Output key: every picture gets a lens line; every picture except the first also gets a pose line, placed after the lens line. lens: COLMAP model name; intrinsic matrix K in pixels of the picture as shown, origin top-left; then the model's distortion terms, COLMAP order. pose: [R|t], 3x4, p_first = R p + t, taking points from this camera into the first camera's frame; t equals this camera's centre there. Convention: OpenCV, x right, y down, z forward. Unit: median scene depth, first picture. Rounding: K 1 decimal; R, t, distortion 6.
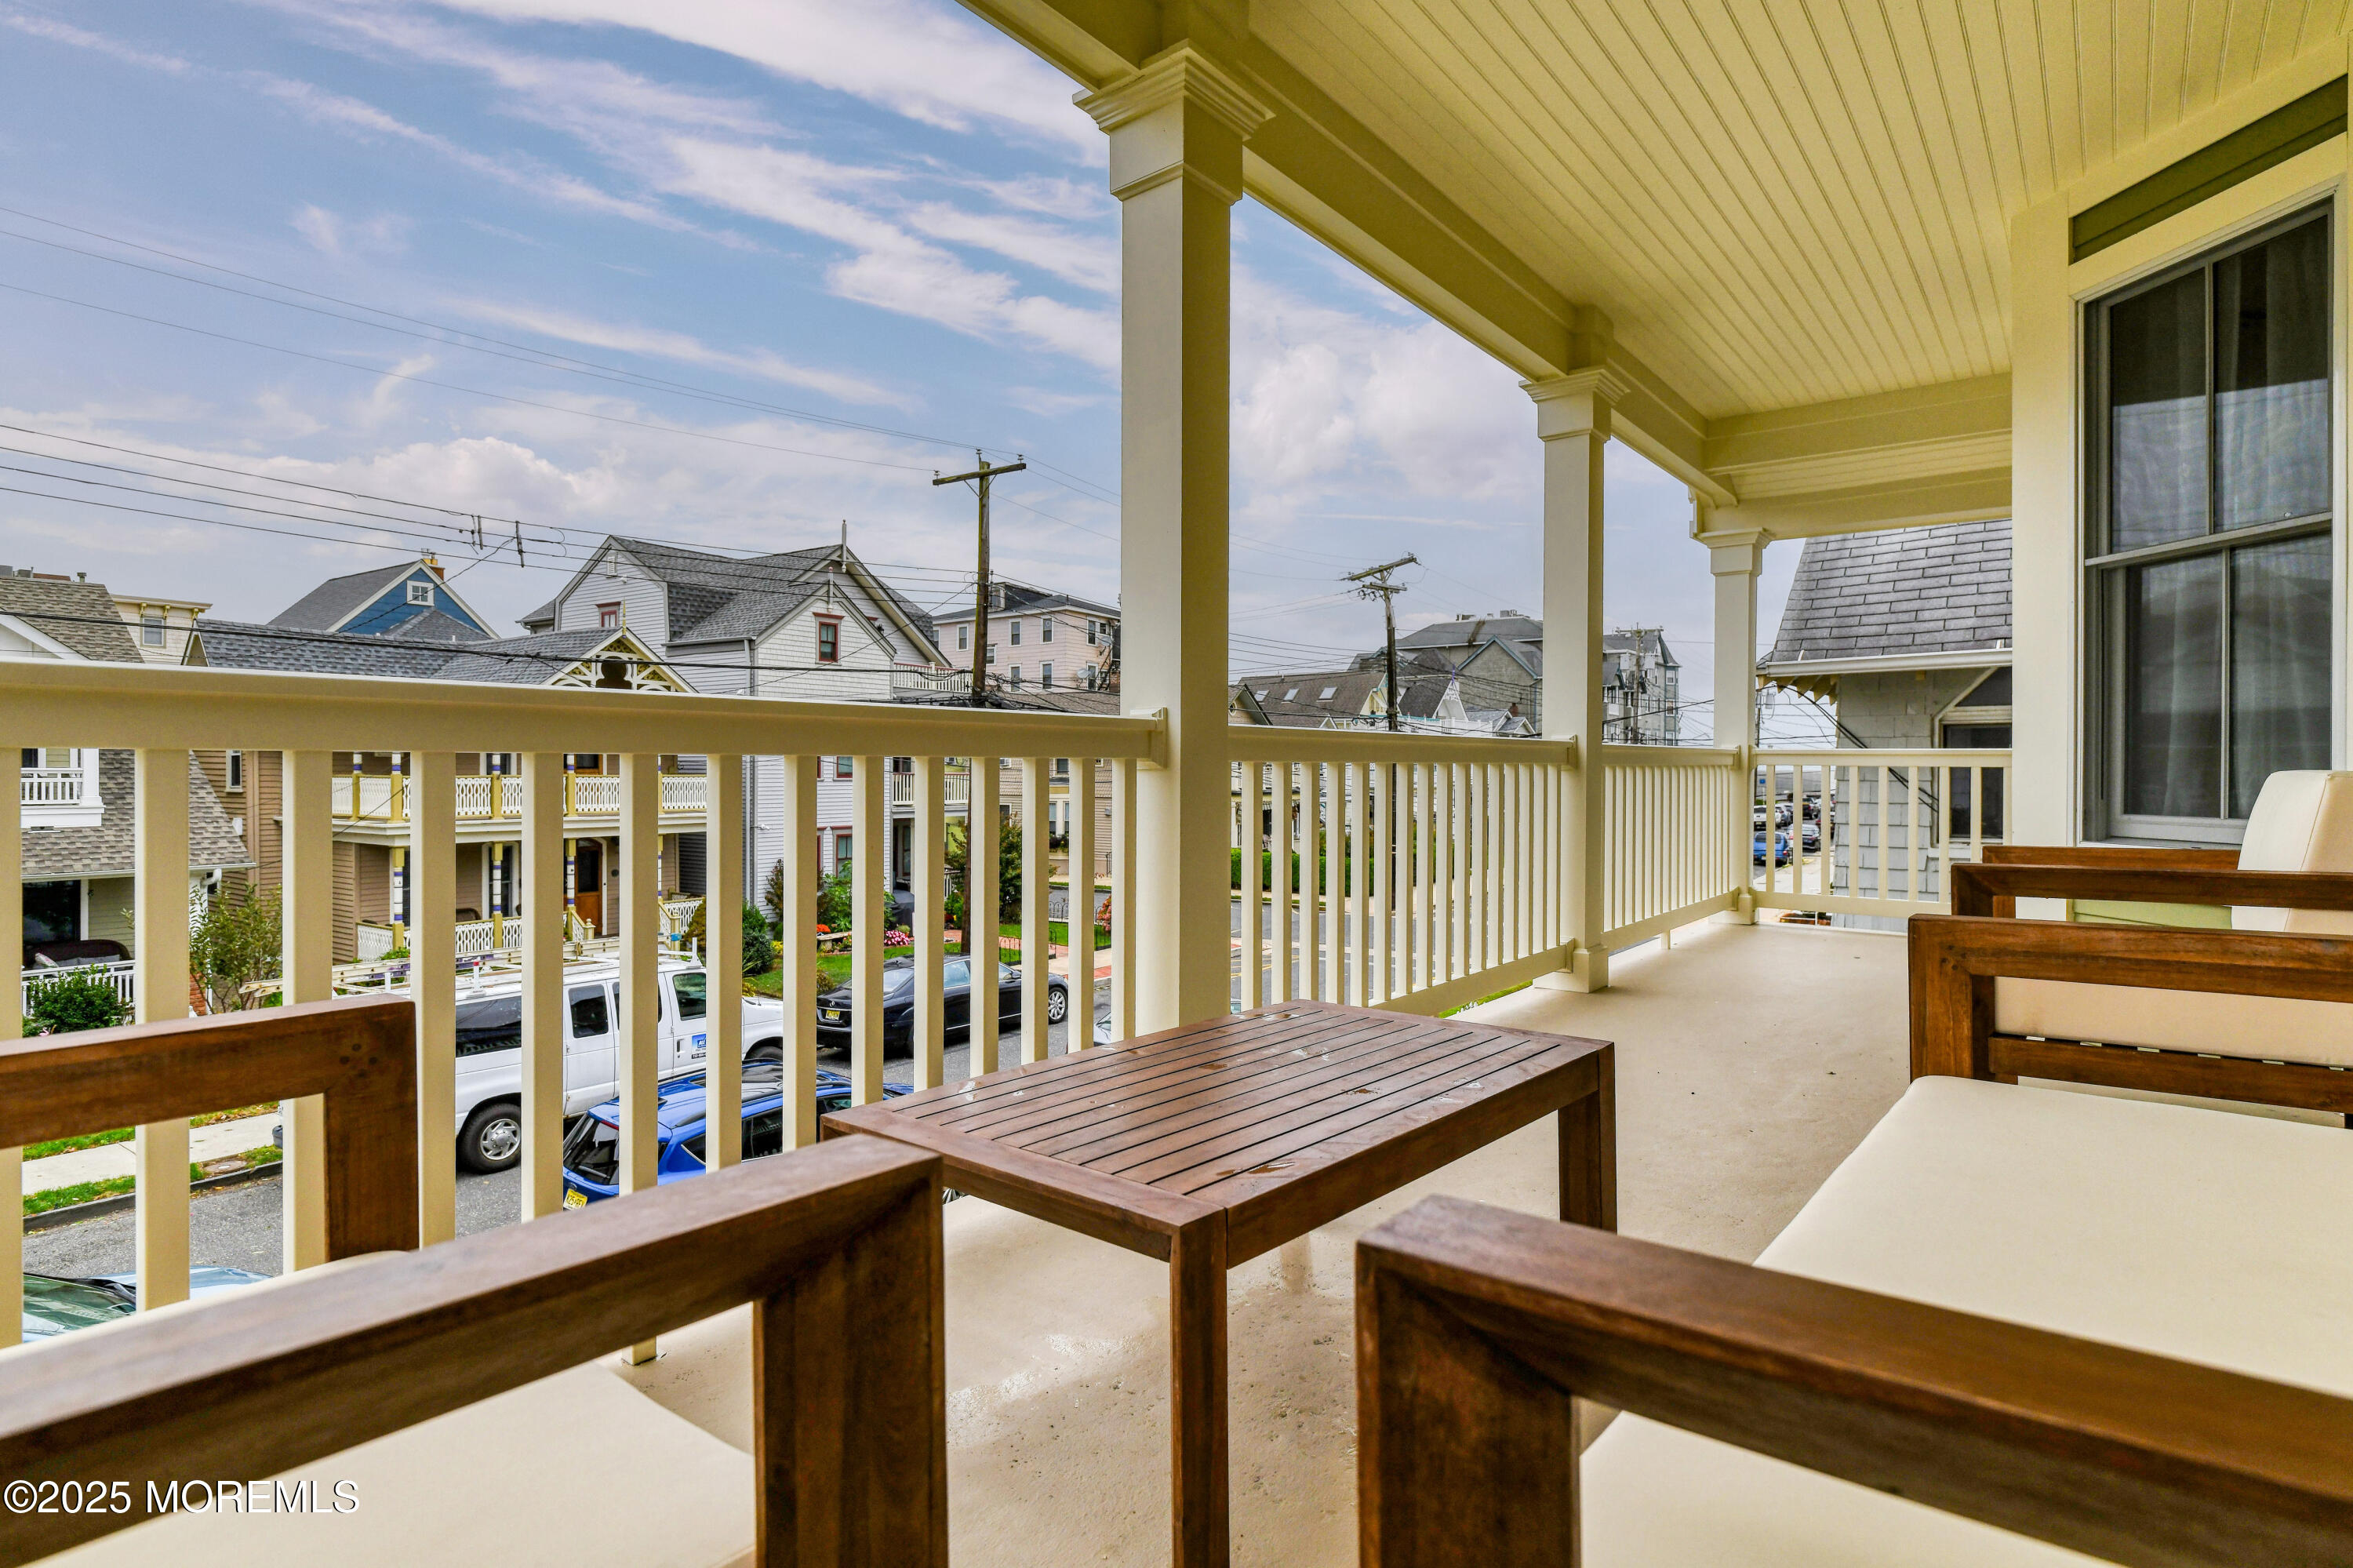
lens RADIAL K [[1200.6, 0, 1189.4], [0, 1200.6, 766.5], [0, 0, 1]] dist [-0.006236, -0.007503]
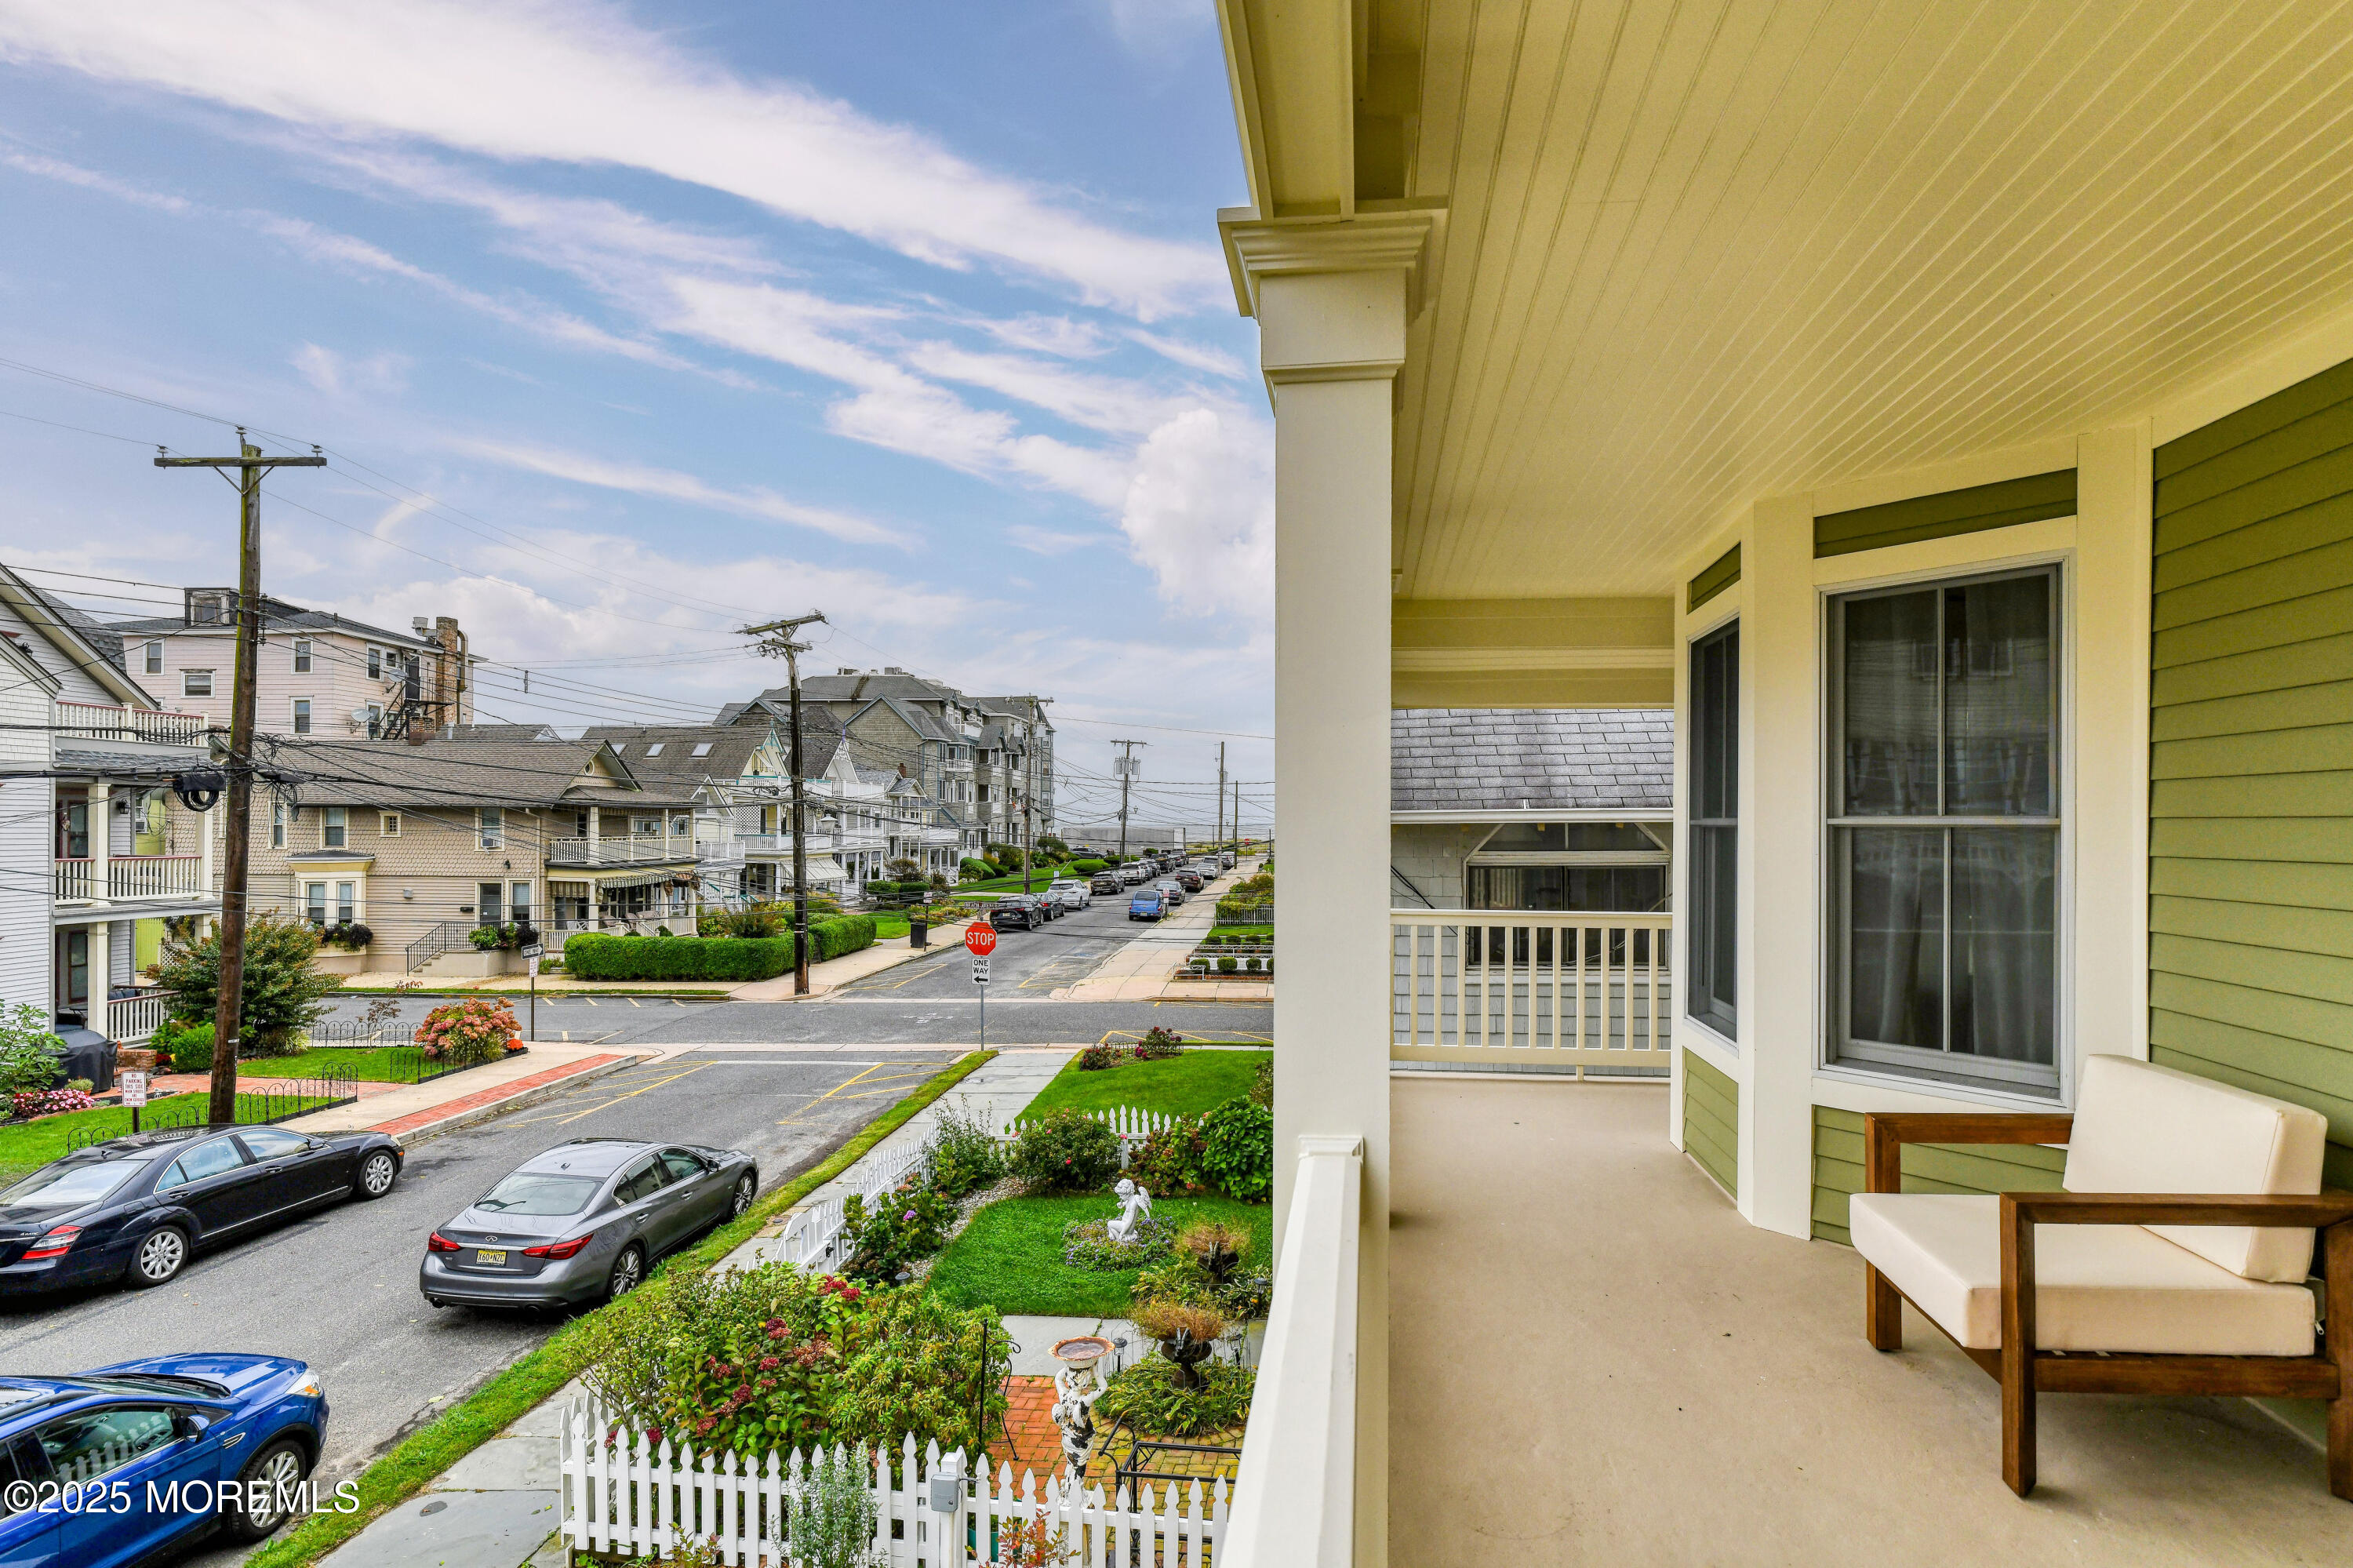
lens RADIAL K [[1162.3, 0, 1176.5], [0, 1162.3, 784.0], [0, 0, 1]] dist [0.001828, -0.010831]
pose [[0.832359, -0.002467, 0.554232, -0.084893], [0.000401, 0.999993, 0.003849, -0.045520], [-0.554237, -0.002981, 0.832354, 0.088725]]
